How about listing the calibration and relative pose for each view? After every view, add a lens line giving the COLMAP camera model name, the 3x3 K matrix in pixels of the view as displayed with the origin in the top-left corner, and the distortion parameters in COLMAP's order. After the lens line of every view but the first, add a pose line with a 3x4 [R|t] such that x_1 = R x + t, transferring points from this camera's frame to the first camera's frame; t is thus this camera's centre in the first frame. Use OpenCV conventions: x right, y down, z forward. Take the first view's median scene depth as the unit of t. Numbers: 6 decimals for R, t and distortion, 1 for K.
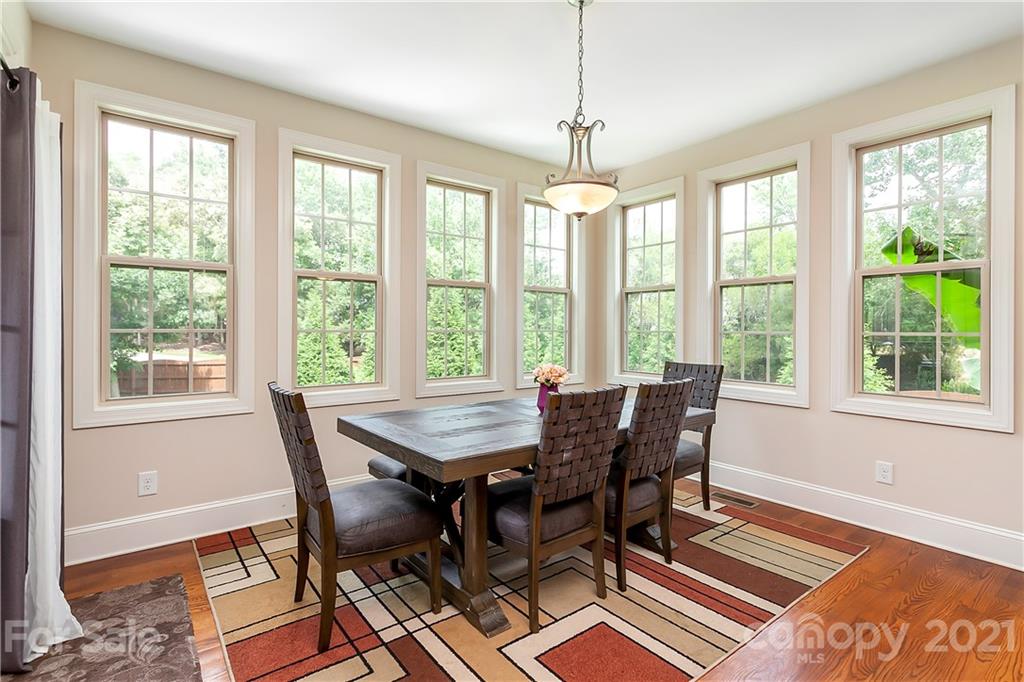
lens RADIAL K [[492.2, 0, 510.5], [0, 492.2, 331.6], [0, 0, 1]] dist [0.003914, 0.001256]
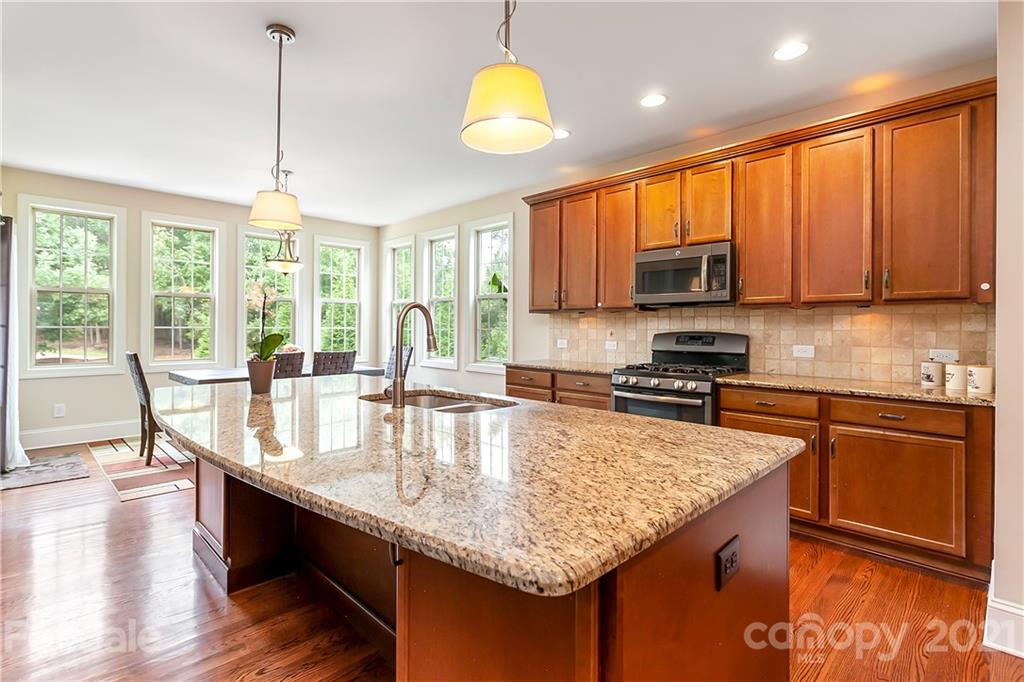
lens RADIAL K [[492.2, 0, 510.5], [0, 492.2, 331.6], [0, 0, 1]] dist [0.003914, 0.001256]
pose [[0.991128, 0.005091, 0.132814, 0.578582], [-0.005253, 0.999986, 0.000874, 0.002967], [-0.132807, -0.001564, 0.991141, -0.885411]]
